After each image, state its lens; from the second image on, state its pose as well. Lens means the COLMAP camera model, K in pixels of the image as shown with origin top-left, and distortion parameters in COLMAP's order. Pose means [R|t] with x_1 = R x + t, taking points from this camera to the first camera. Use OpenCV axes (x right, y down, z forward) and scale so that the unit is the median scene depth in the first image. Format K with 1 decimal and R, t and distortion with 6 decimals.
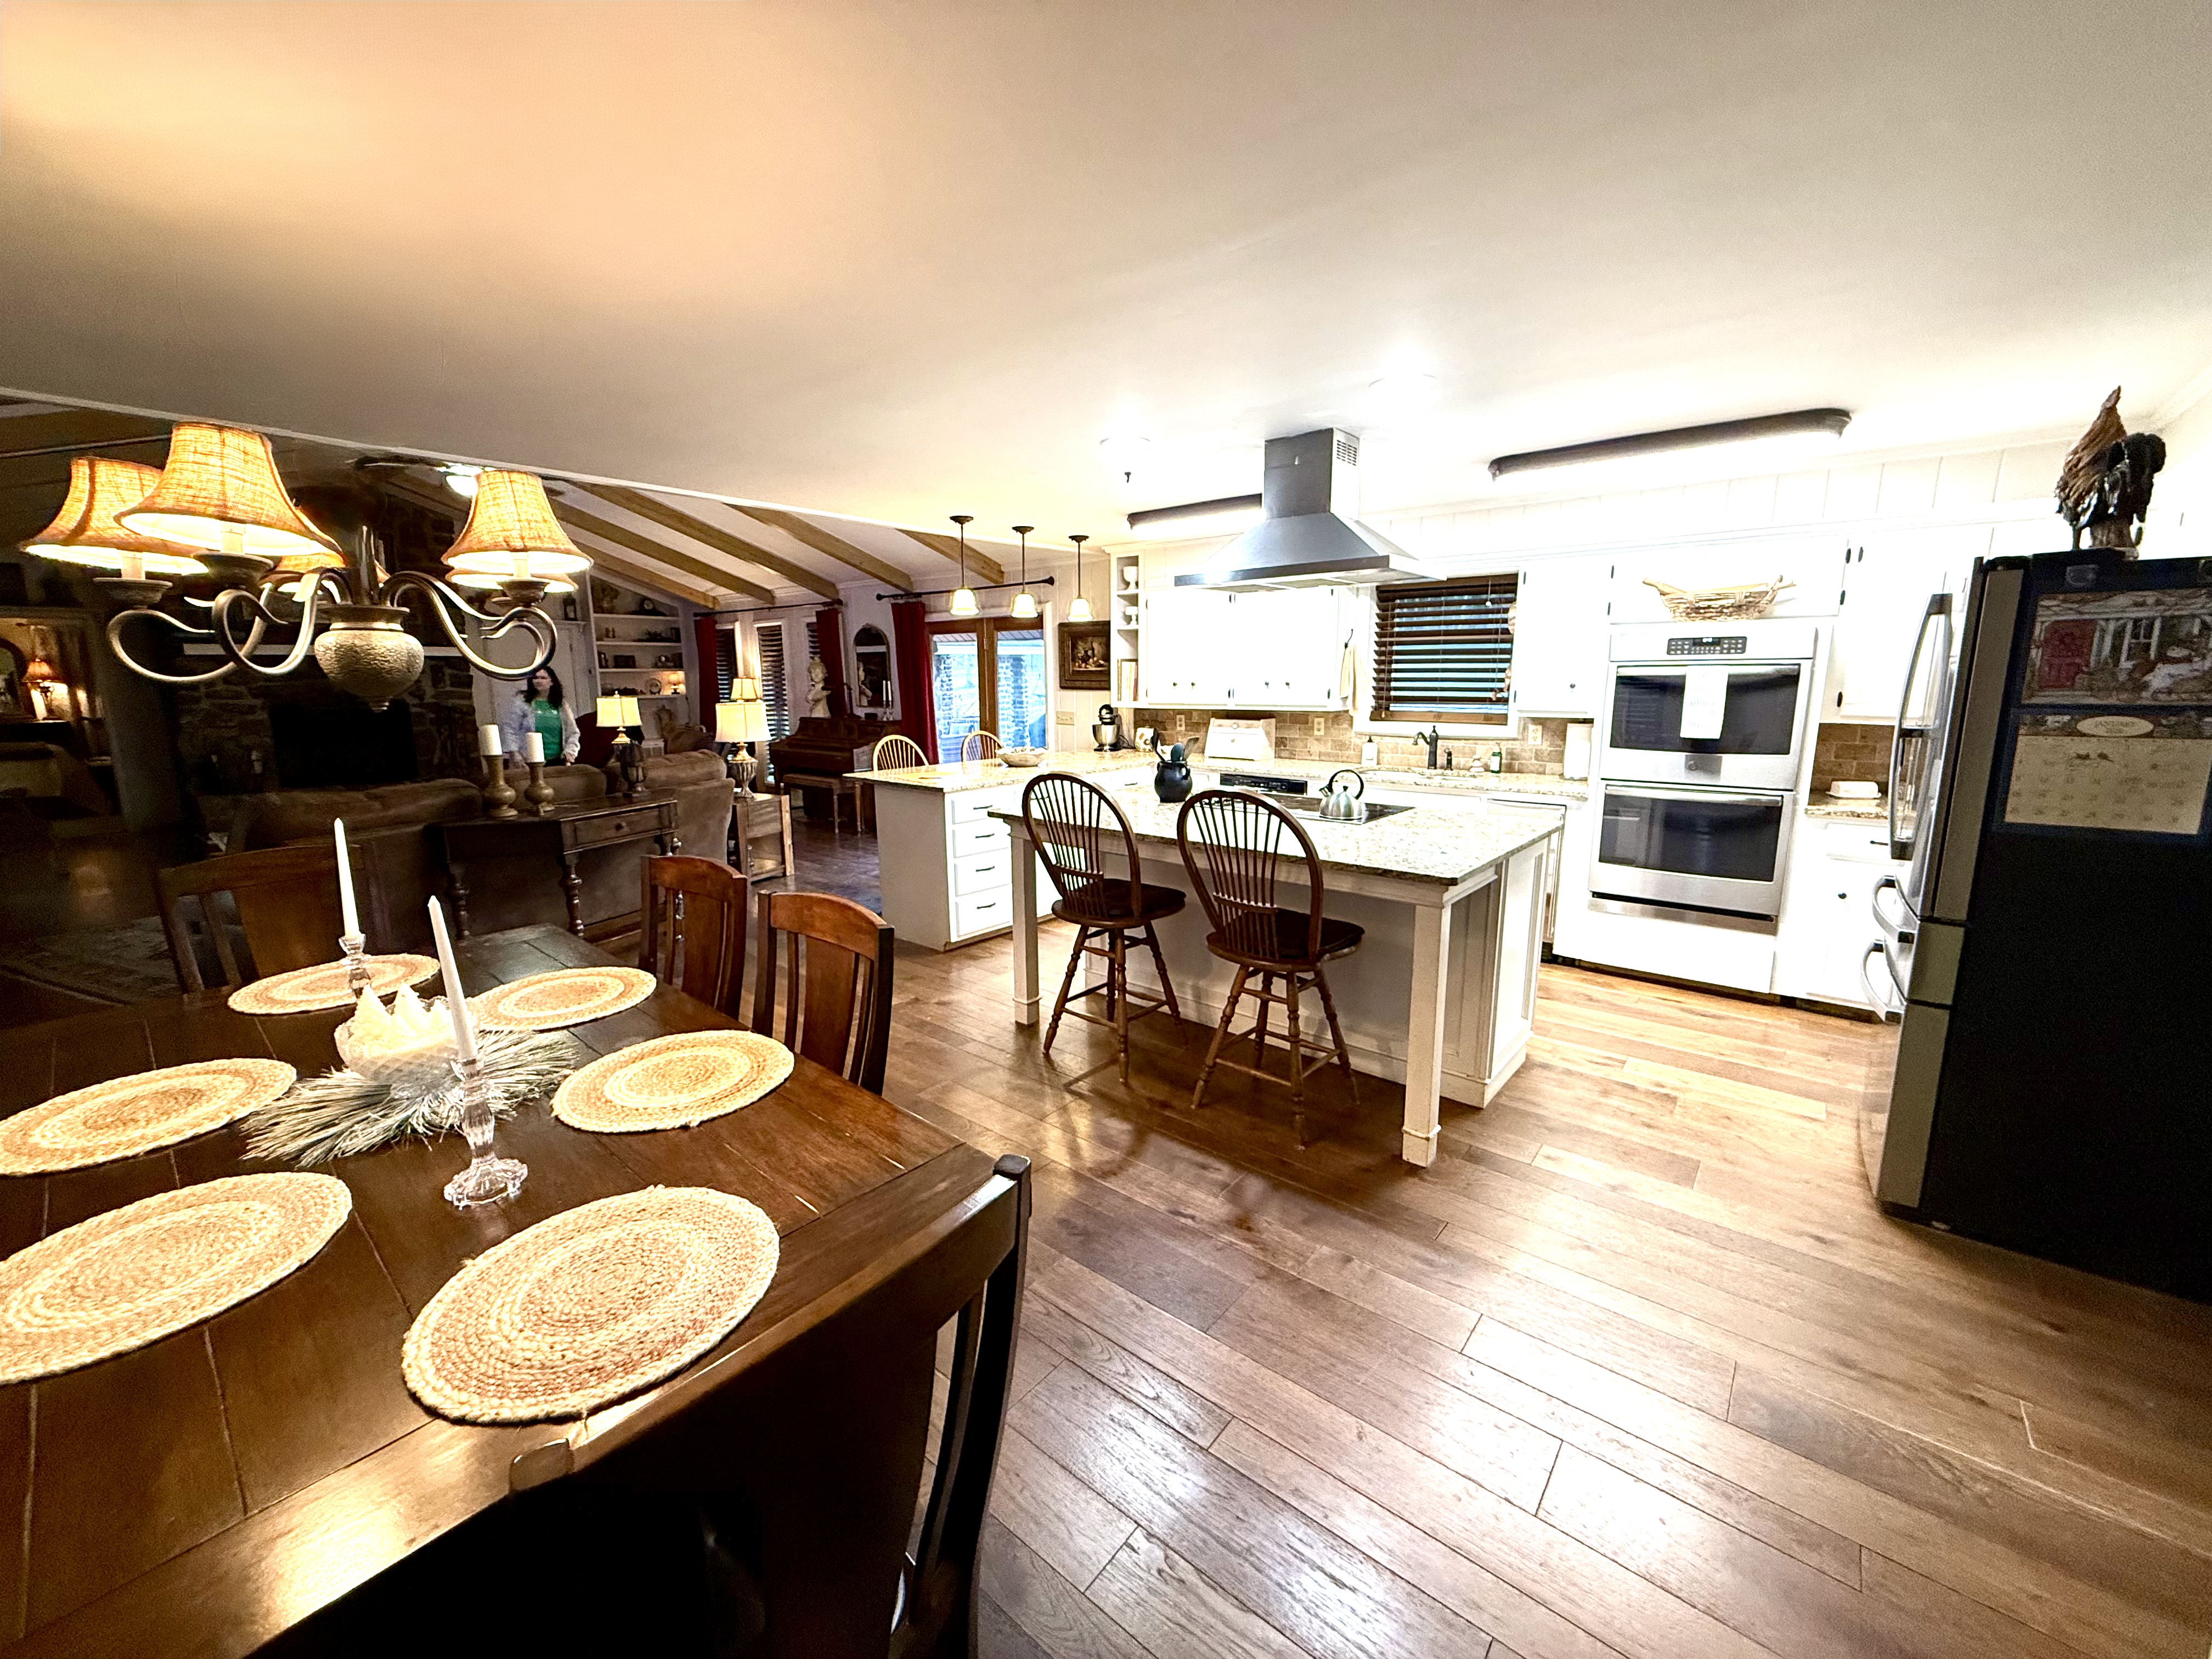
lens RADIAL K [[879.7, 0, 1101.6], [0, 879.7, 829.0], [0, 0, 1]] dist [-0.000284, -0.001140]
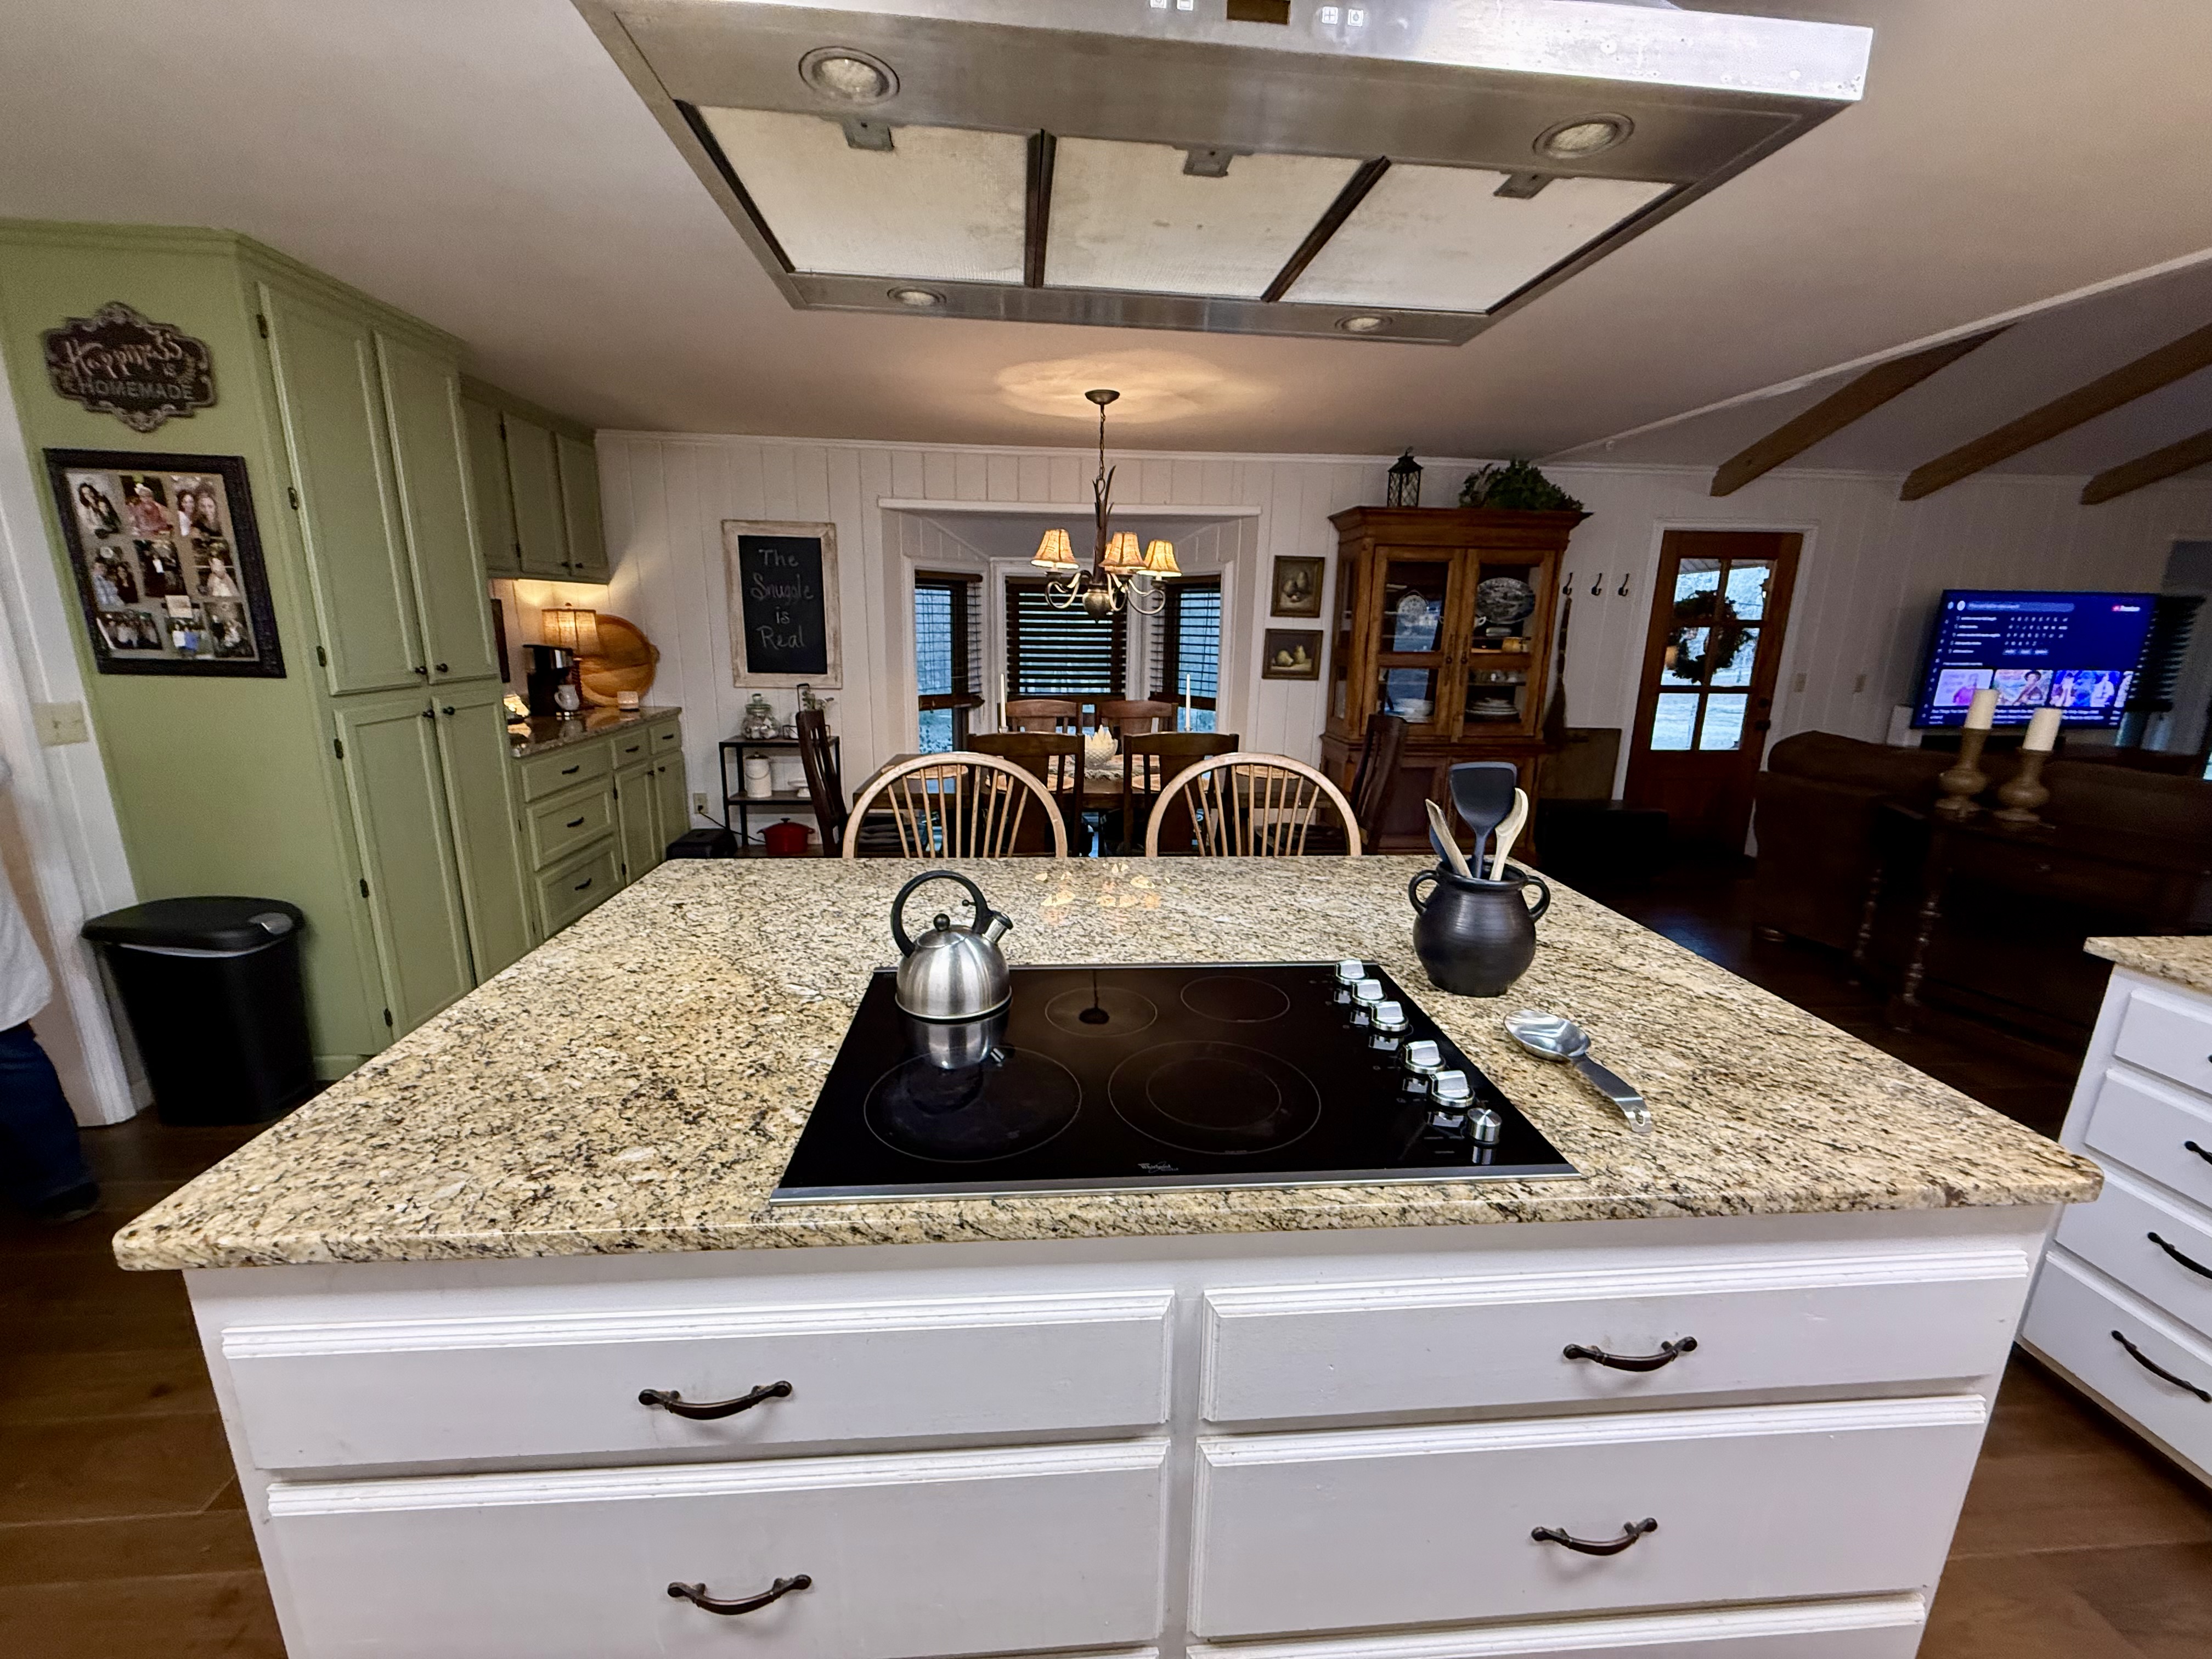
lens RADIAL K [[879.7, 0, 1092.4], [0, 879.7, 824.9], [0, 0, 1]] dist [-0.000284, -0.001140]
pose [[-0.719880, 0.153977, -0.676804, 0.287831], [-0.132547, 0.926643, 0.351801, -0.133187], [0.681325, 0.342963, -0.646663, 0.765671]]
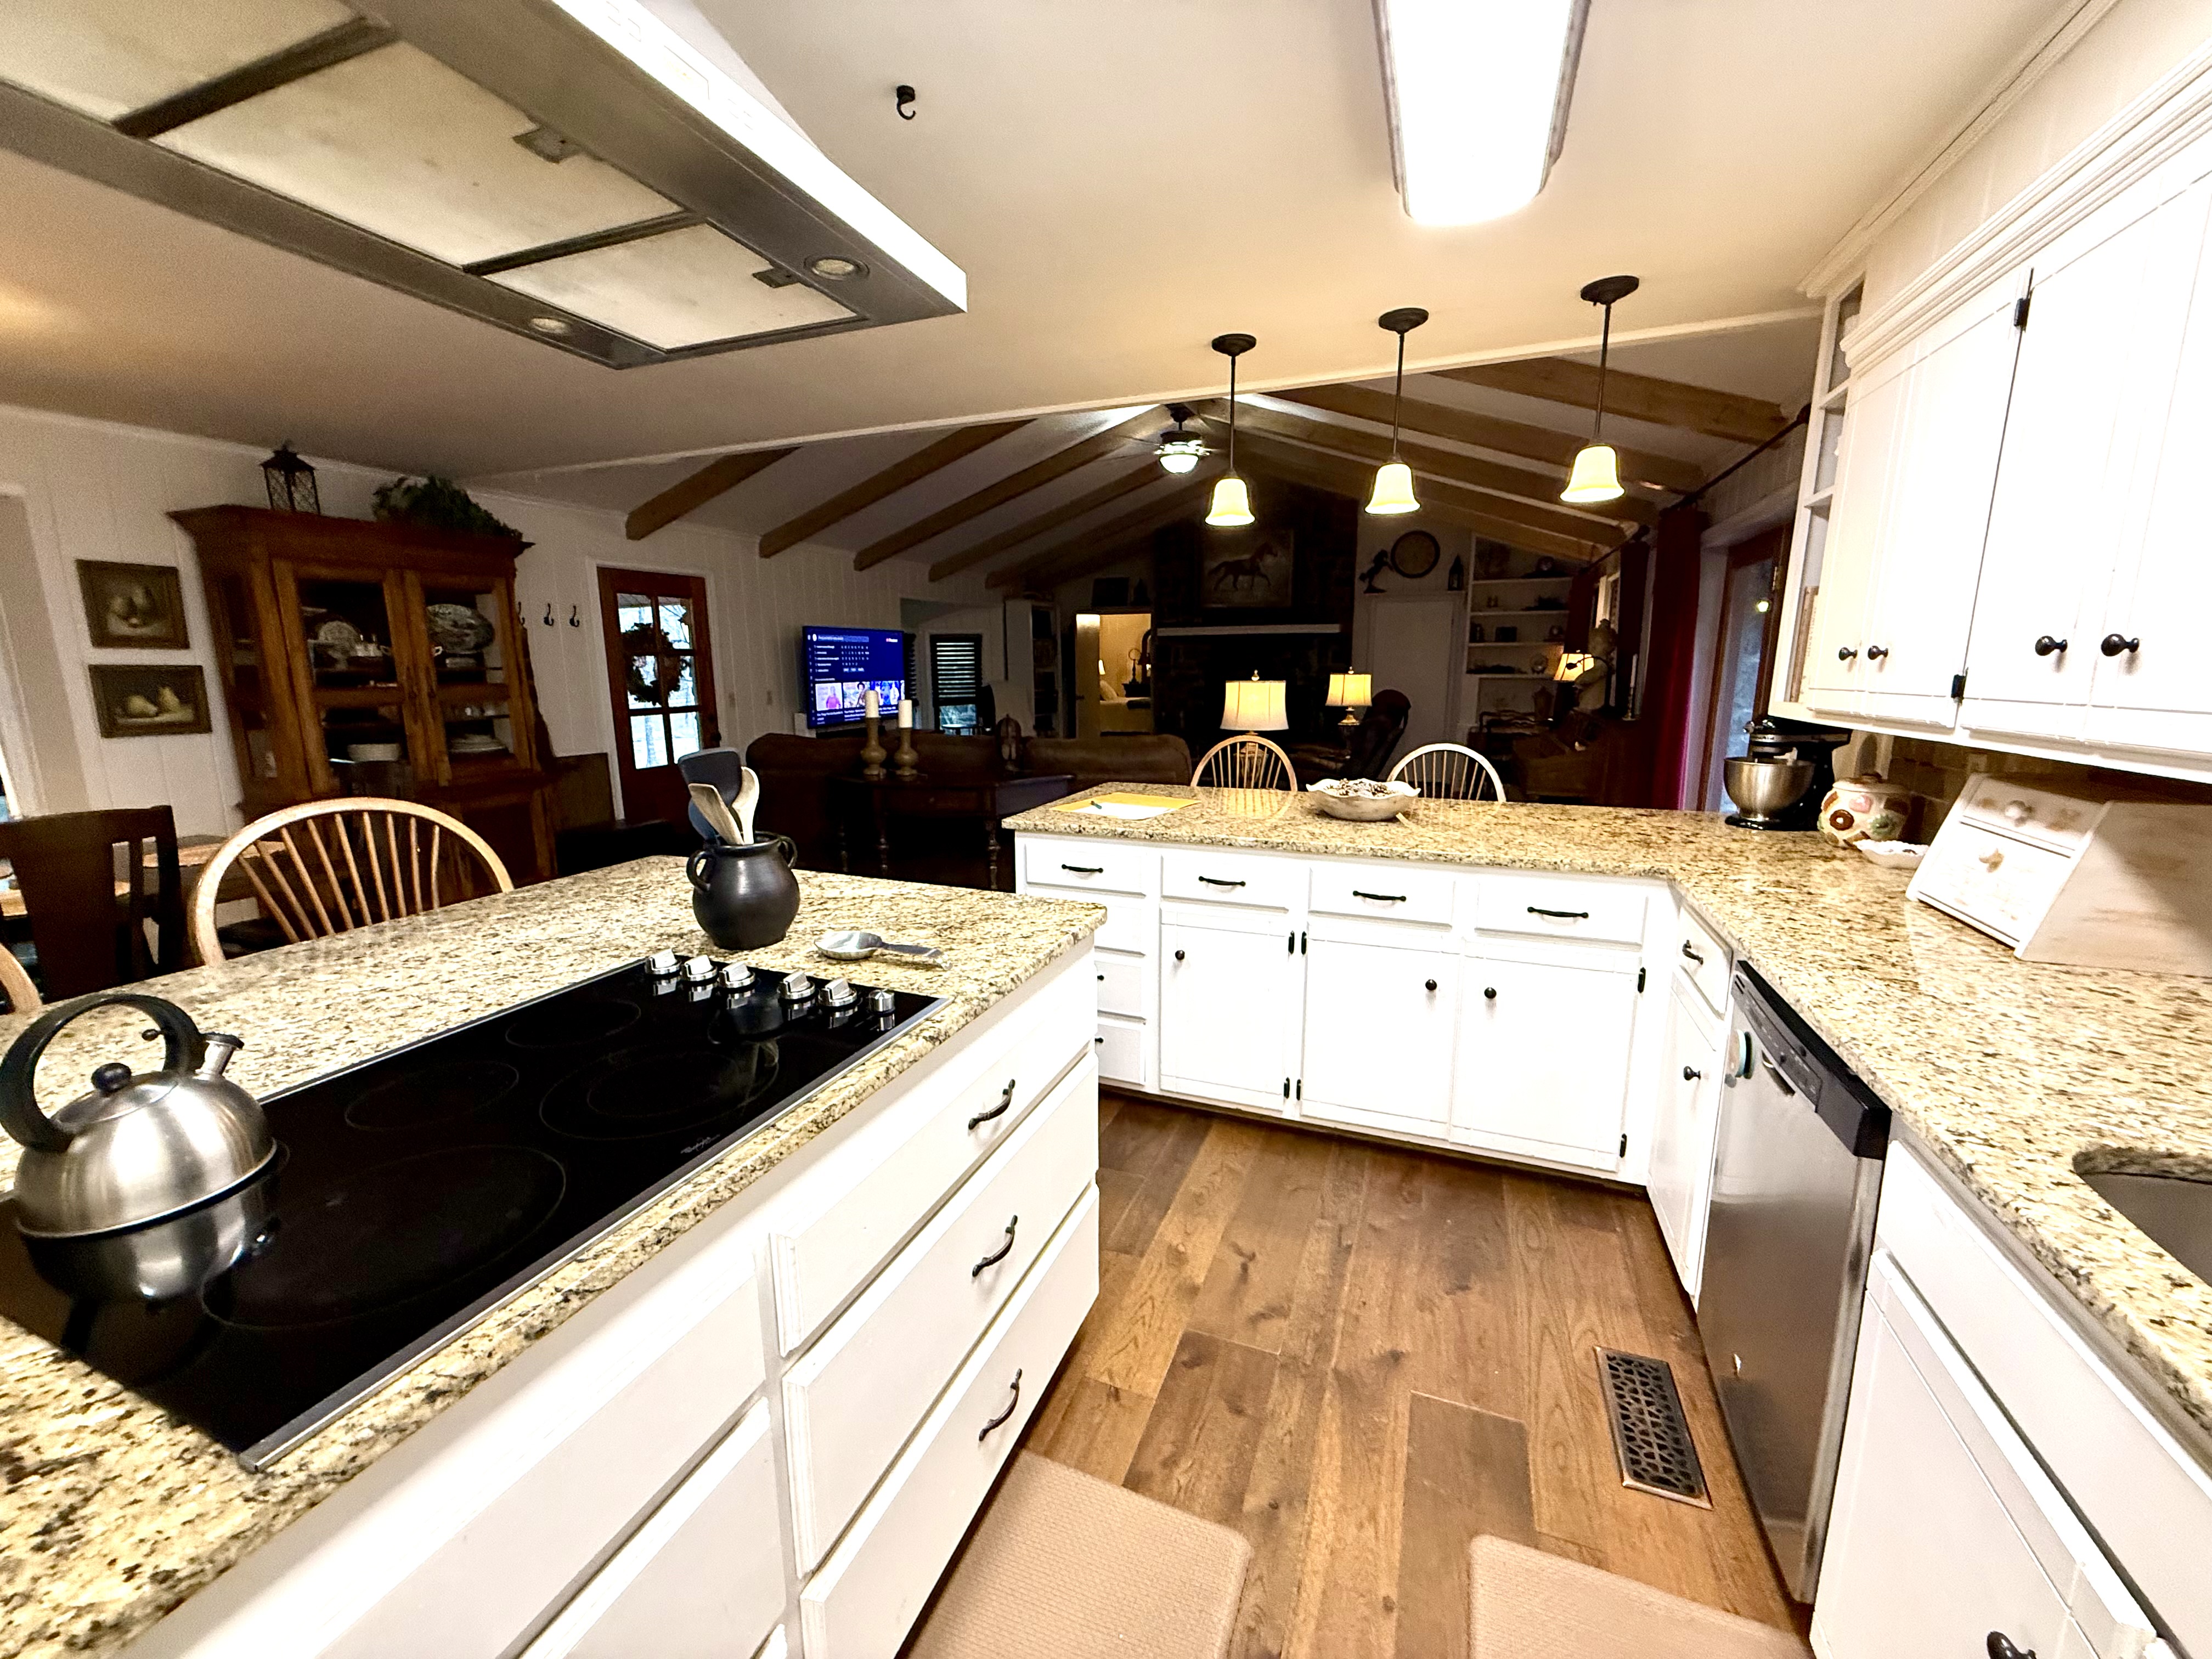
lens RADIAL K [[879.7, 0, 1101.4], [0, 879.7, 824.5], [0, 0, 1]] dist [-0.000284, -0.001140]
pose [[0.310142, 0.176958, -0.934076, 0.340470], [-0.162564, 0.977924, 0.131289, -0.110897], [0.936688, 0.111128, 0.332063, 0.702161]]
